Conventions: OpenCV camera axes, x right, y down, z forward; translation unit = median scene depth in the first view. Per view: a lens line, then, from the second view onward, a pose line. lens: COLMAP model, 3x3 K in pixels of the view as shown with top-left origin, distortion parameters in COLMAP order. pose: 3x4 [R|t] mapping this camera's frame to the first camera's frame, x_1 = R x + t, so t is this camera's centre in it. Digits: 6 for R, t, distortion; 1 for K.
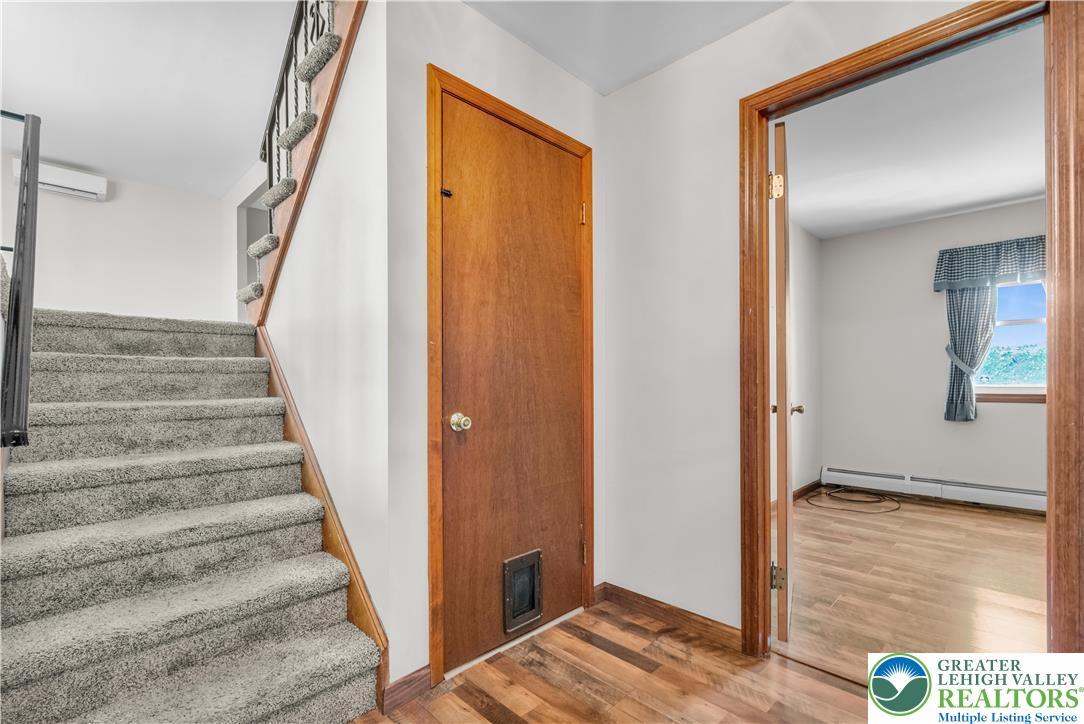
lens RADIAL K [[484.7, 0, 520.8], [0, 484.7, 377.9], [0, 0, 1]] dist [-0.001833, -0.000516]
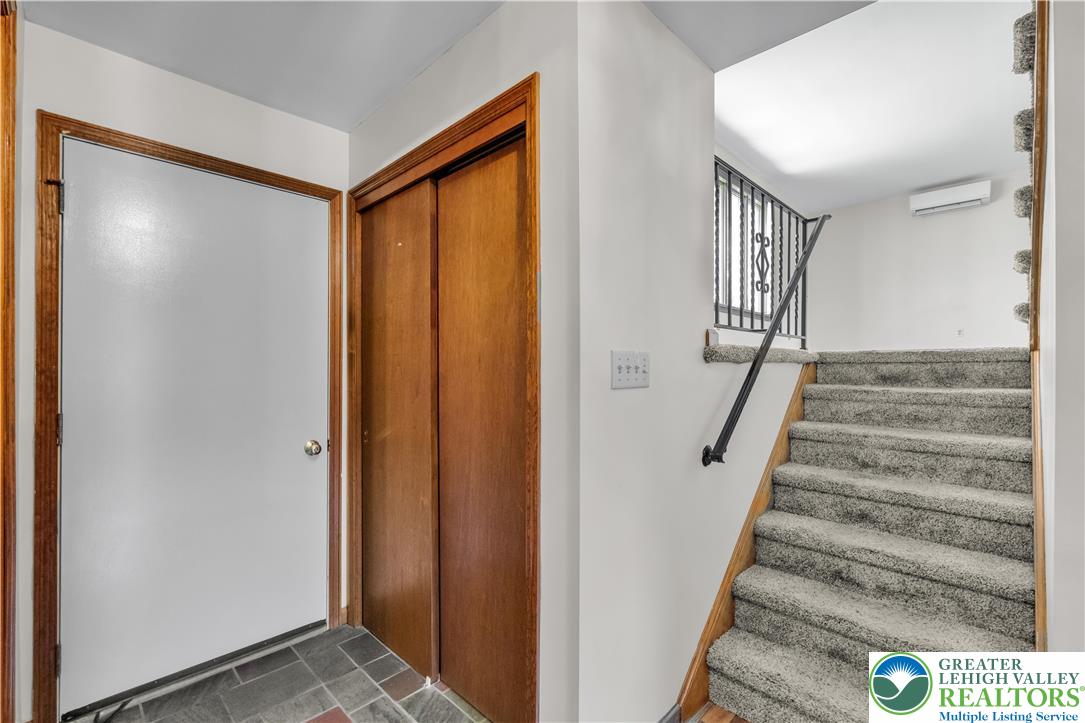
lens RADIAL K [[467.4, 0, 547.4], [0, 467.4, 366.7], [0, 0, 1]] dist [0.001315, -0.000348]
pose [[0.041126, 0.001456, -0.999153, 0.377092], [0.002569, 0.999995, 0.001563, -0.124115], [0.999151, -0.002631, 0.041122, 0.162952]]
